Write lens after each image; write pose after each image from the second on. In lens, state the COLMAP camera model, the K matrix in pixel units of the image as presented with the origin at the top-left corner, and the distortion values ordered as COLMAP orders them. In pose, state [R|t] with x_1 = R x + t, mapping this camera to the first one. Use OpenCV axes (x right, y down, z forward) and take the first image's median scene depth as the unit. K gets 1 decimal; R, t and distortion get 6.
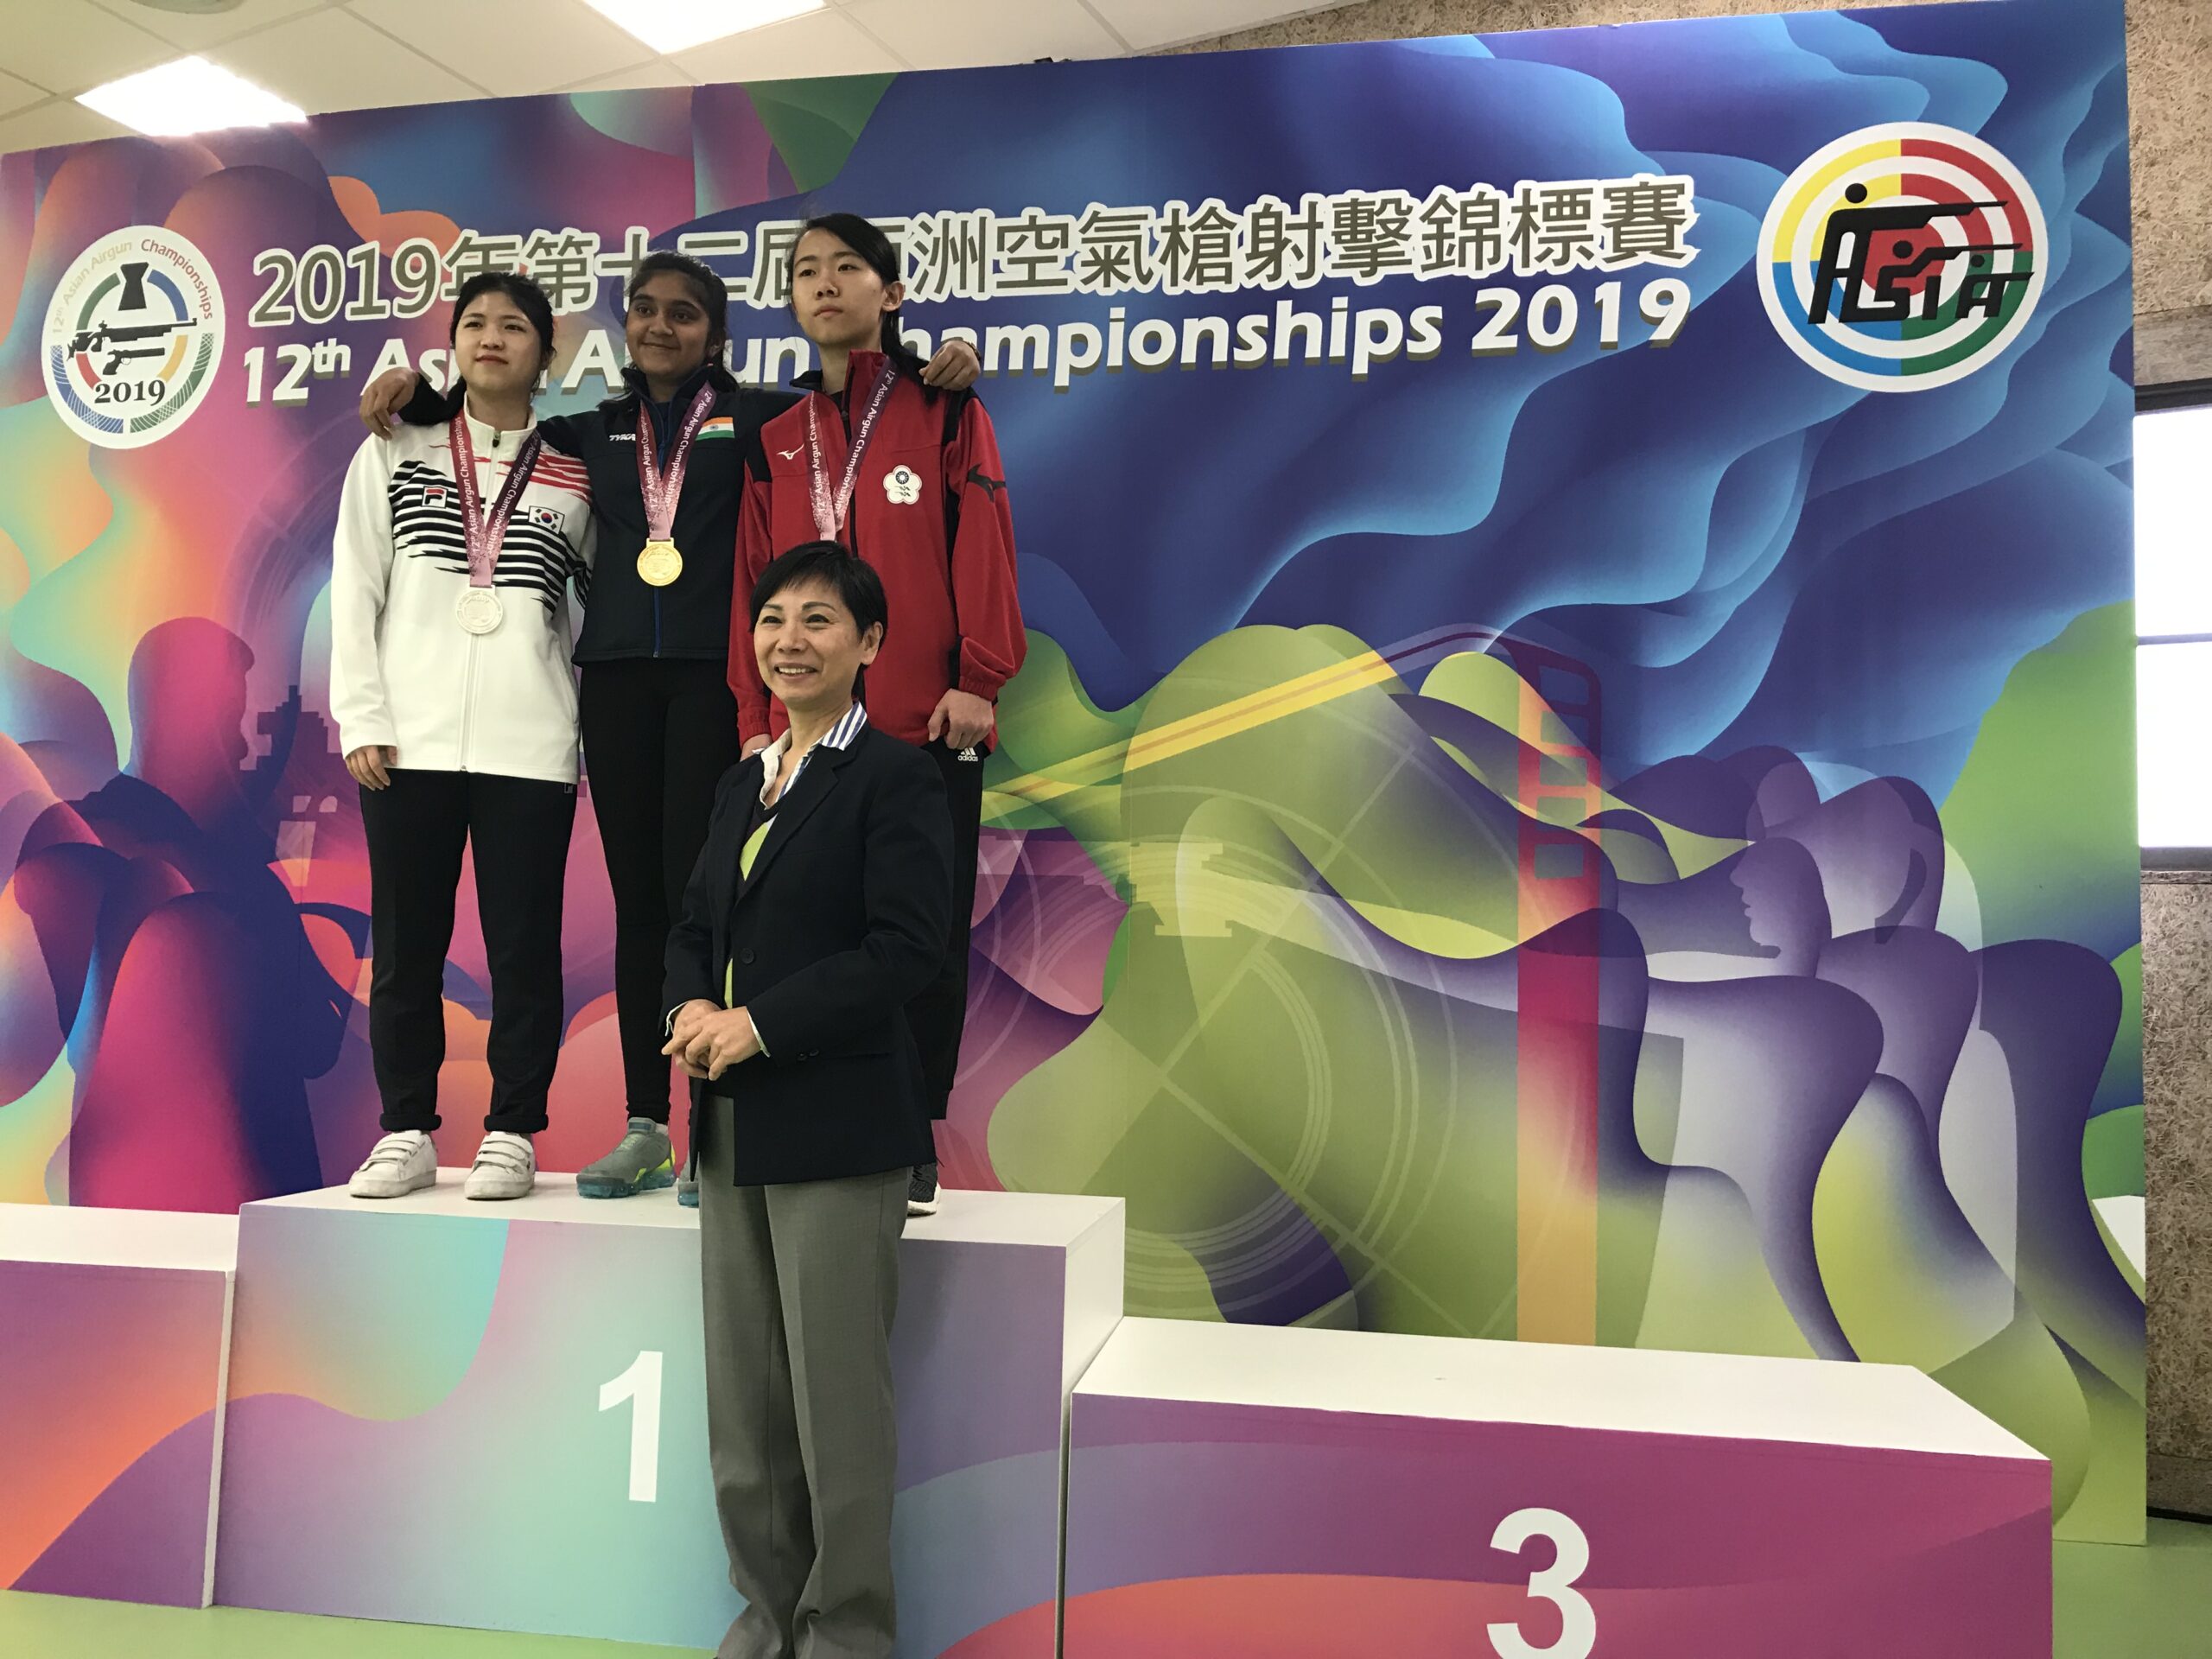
lens RADIAL K [[1833.5, 0, 1084.7], [0, 1833.5, 827.6], [0, 0, 1]] dist [-0.000037, 0.009582]
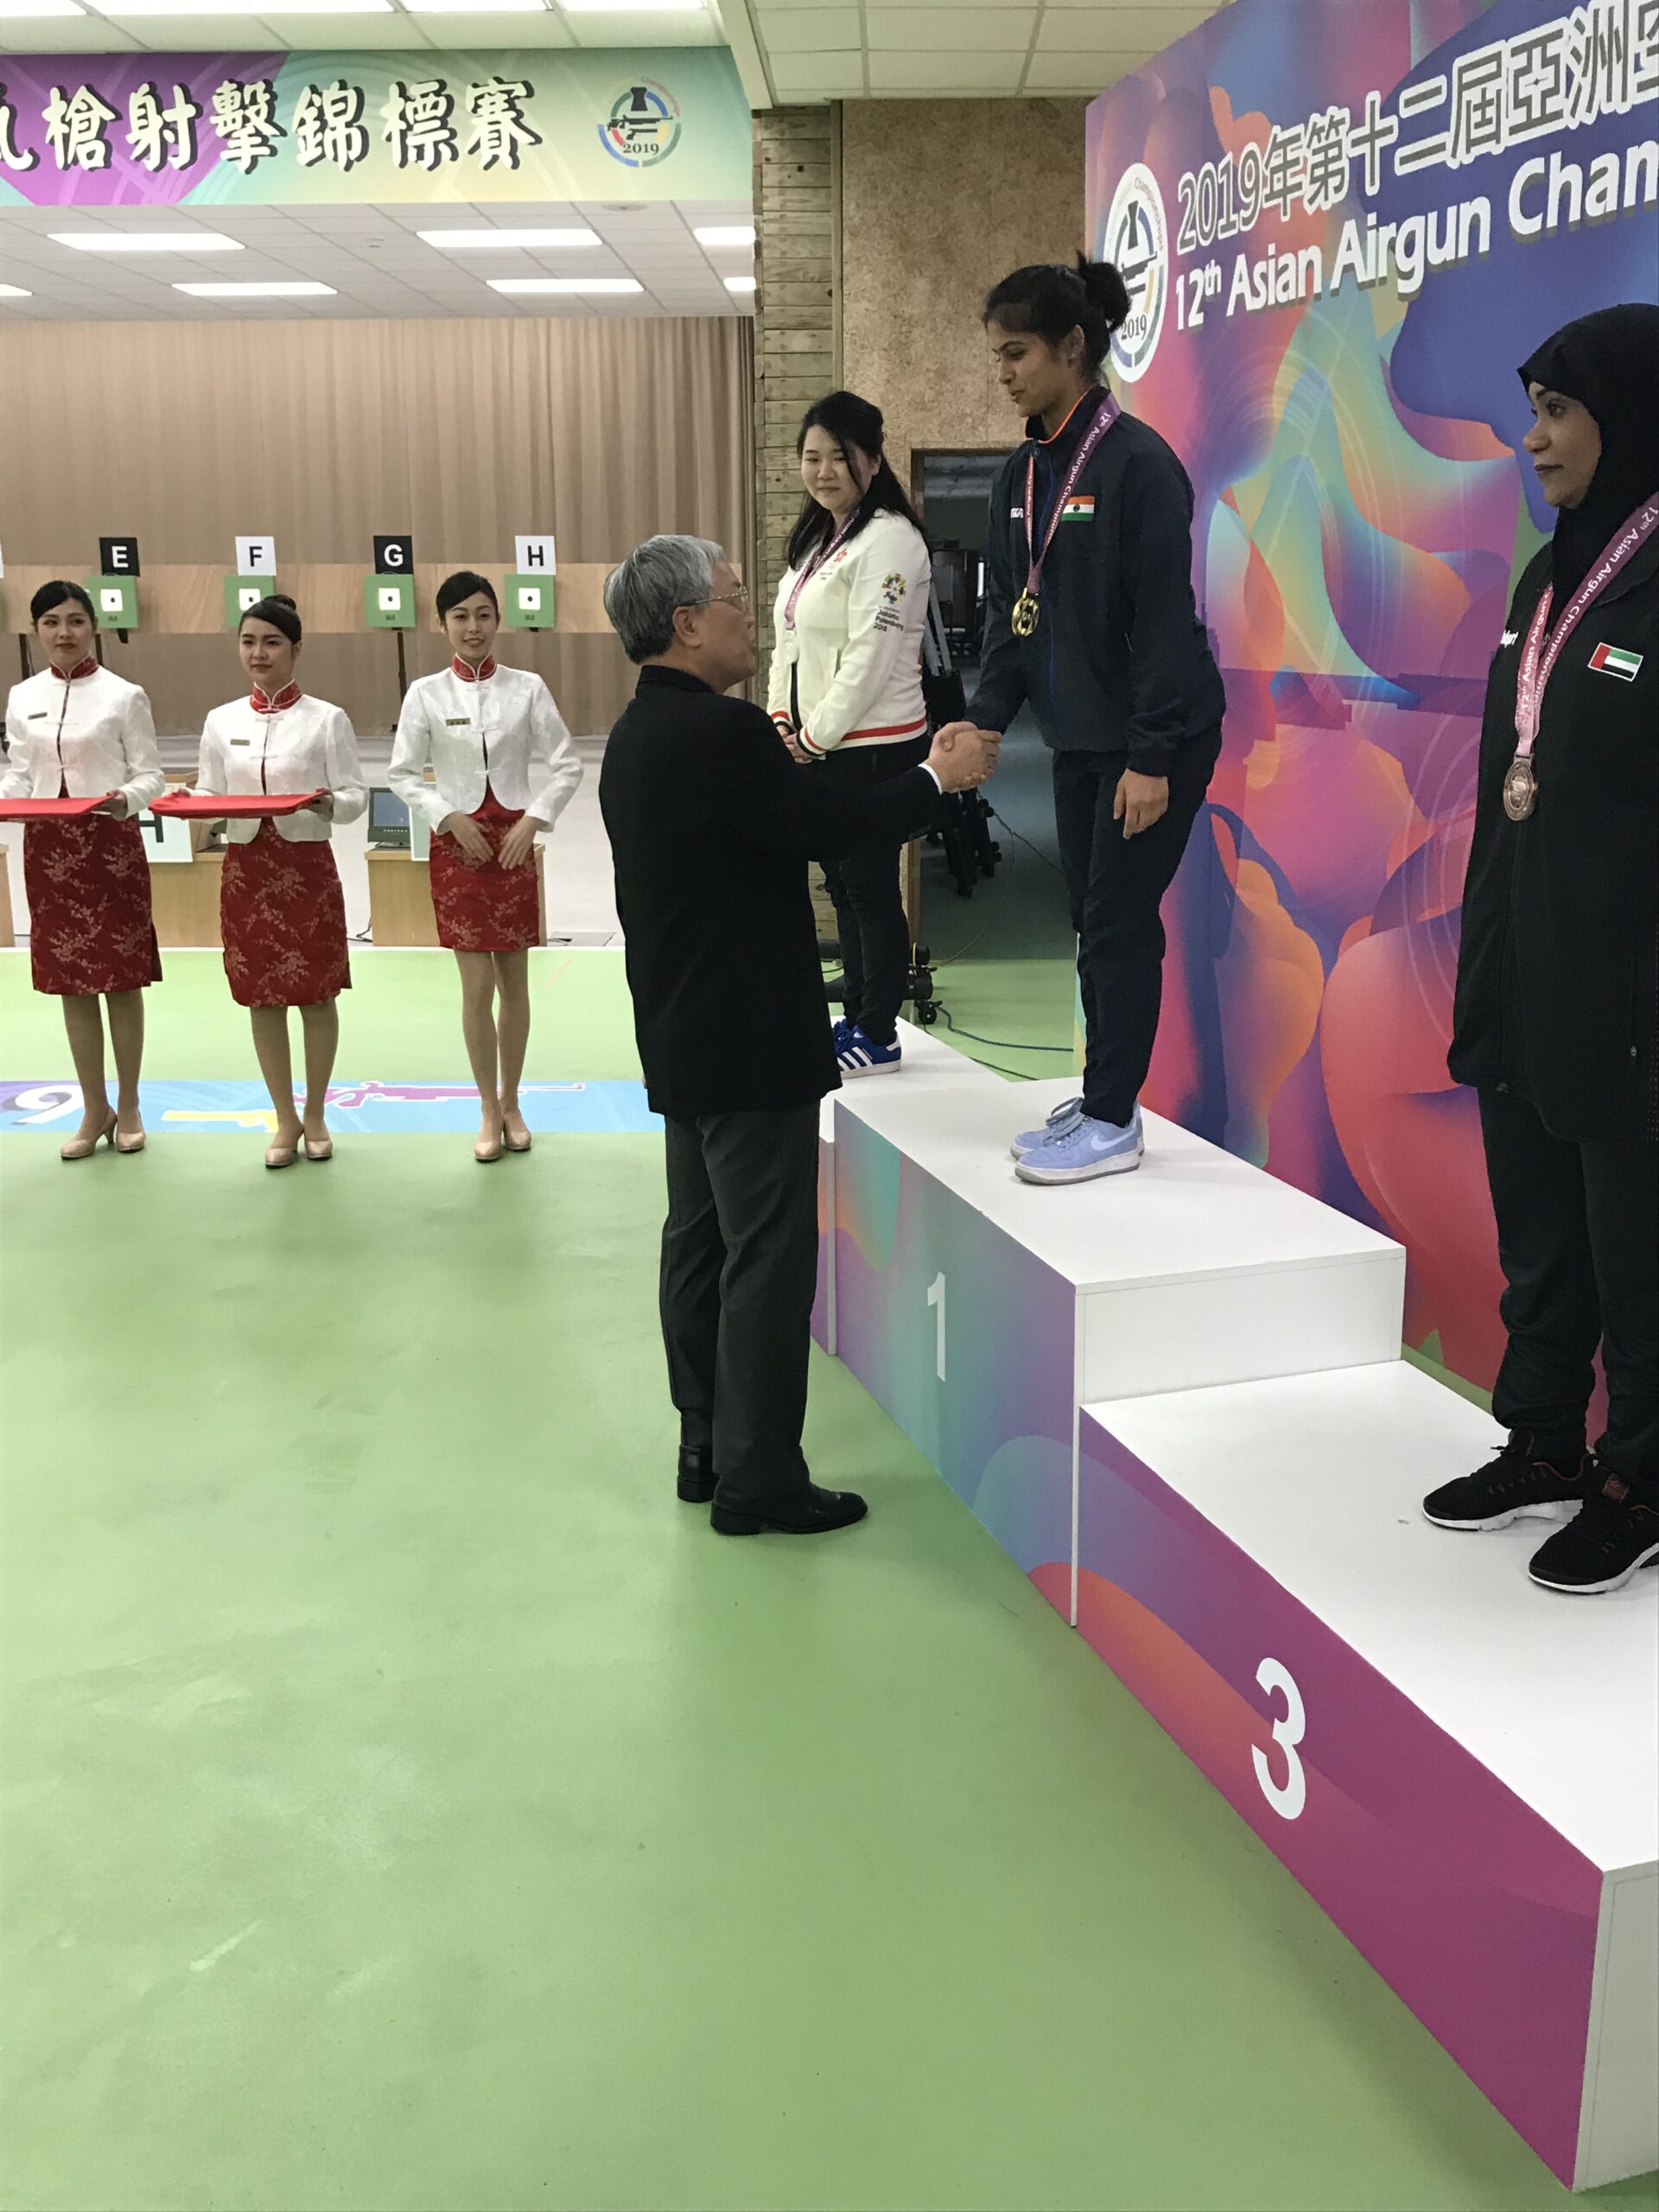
lens RADIAL K [[2098.7, 0, 824.7], [0, 2098.7, 1071.6], [0, 0, 1]] dist [0.024348, 0.000000]
pose [[0.447058, 0.176381, -0.876943, 0.684559], [0.097396, 0.964940, 0.243732, -0.149196], [0.889187, -0.194373, 0.414206, 0.242034]]
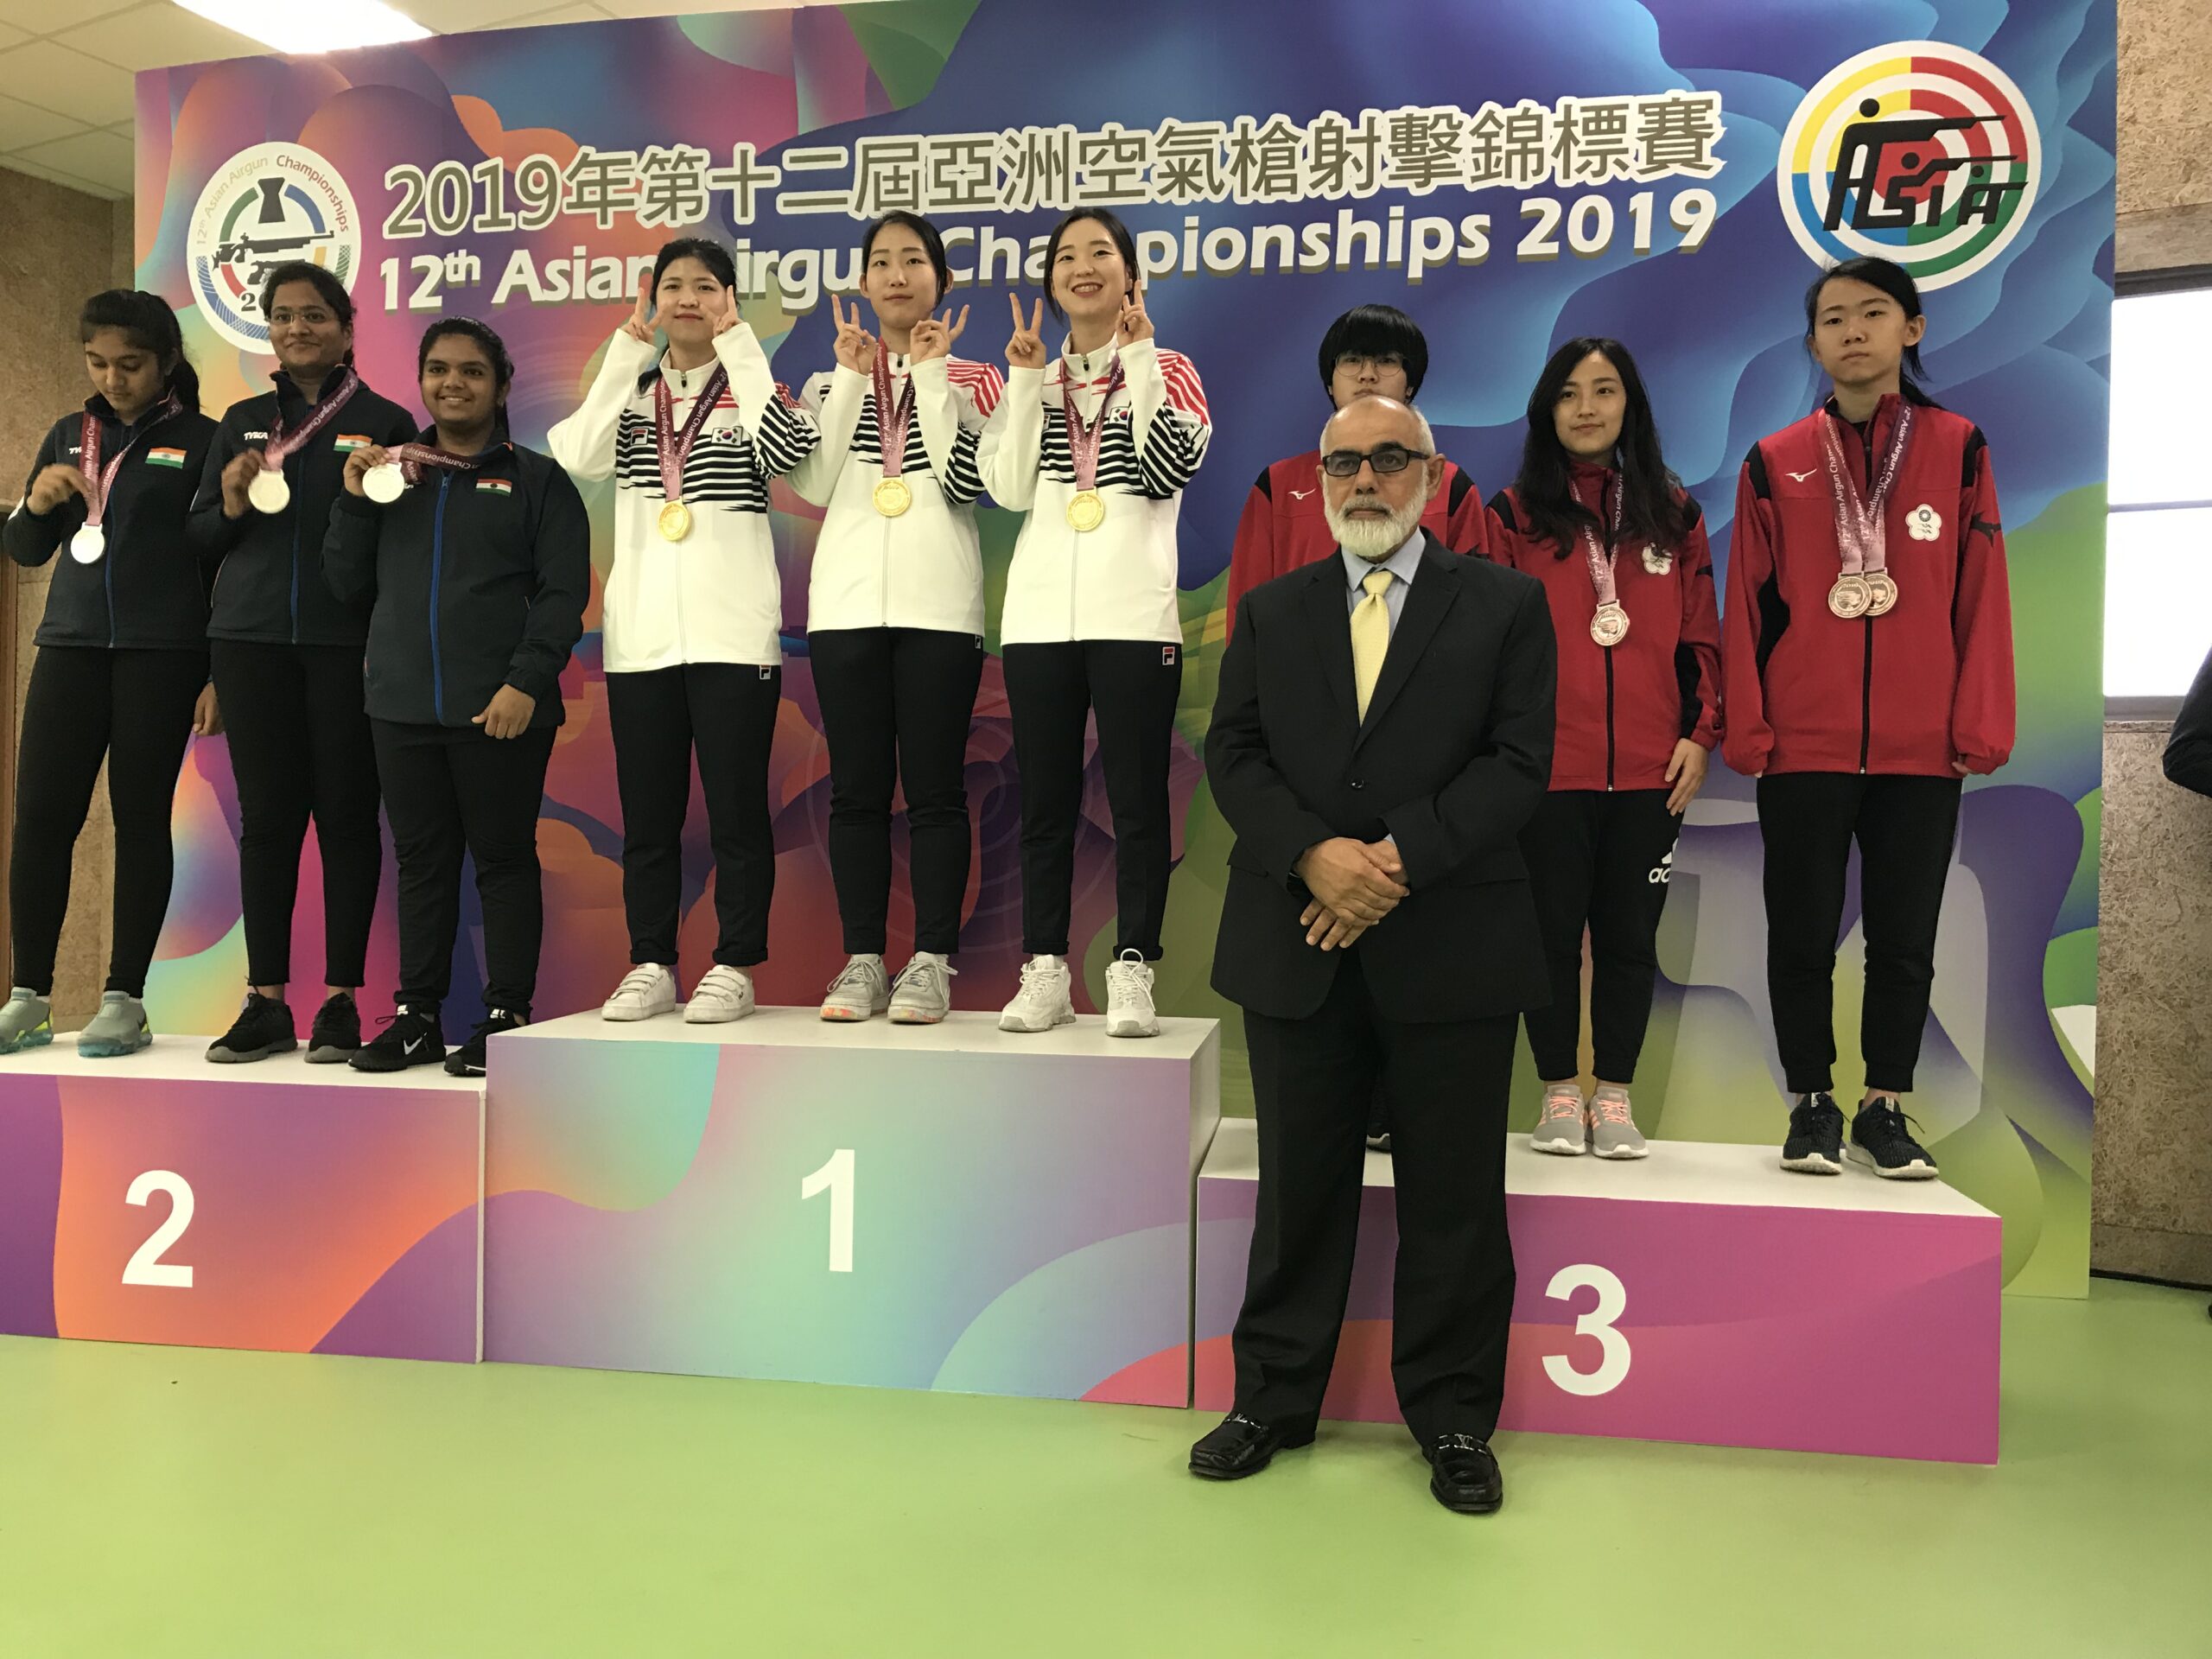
lens RADIAL K [[1833.5, 0, 1082.9], [0, 1833.5, 817.7], [0, 0, 1]] dist [-0.000037, 0.009582]
pose [[0.999897, -0.014337, 0.001058, -0.054112], [0.014187, 0.995973, 0.088521, -0.024930], [-0.002322, -0.088496, 0.996074, -0.123225]]
